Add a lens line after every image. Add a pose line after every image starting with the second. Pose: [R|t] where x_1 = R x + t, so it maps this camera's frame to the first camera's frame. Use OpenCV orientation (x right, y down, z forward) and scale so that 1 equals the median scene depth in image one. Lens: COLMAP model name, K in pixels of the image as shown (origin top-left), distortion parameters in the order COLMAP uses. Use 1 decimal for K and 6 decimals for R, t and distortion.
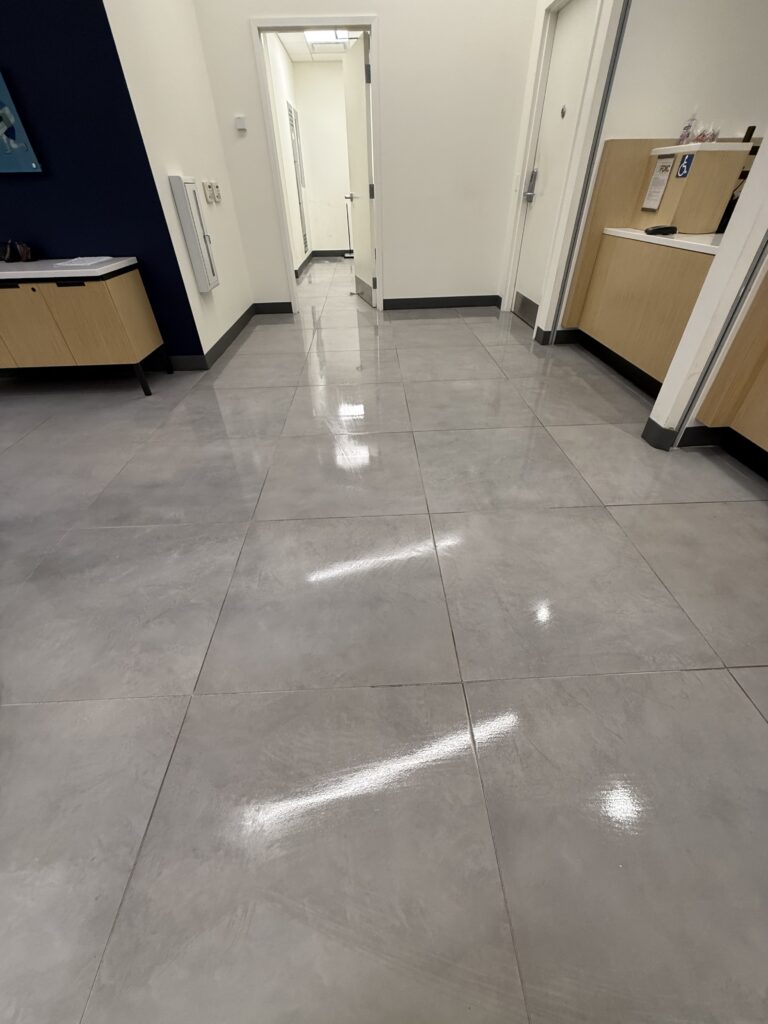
lens RADIAL K [[399.3, 0, 388.2], [0, 399.3, 513.0], [0, 0, 1]] dist [0.001816, 0.000166]
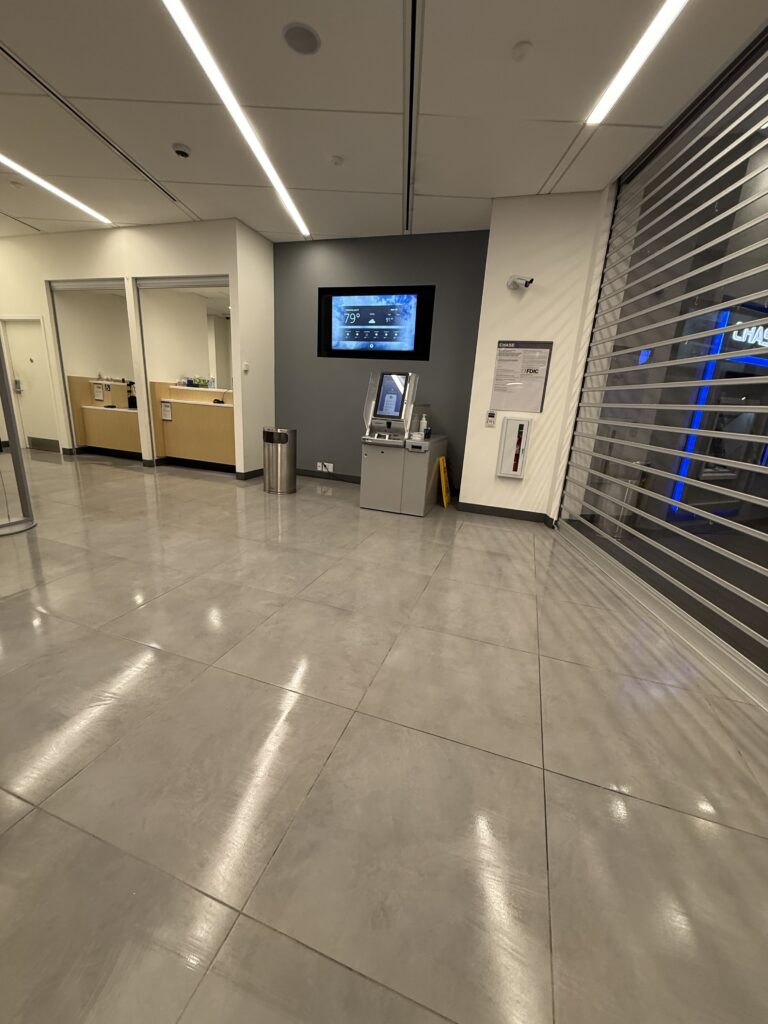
lens RADIAL K [[399.3, 0, 388.2], [0, 399.3, 513.0], [0, 0, 1]] dist [0.001816, 0.000166]
pose [[0.359615, -0.214677, 0.908070, -1.280280], [0.531753, 0.846836, -0.010385, 0.956845], [-0.766756, 0.486604, 0.418690, -1.257135]]
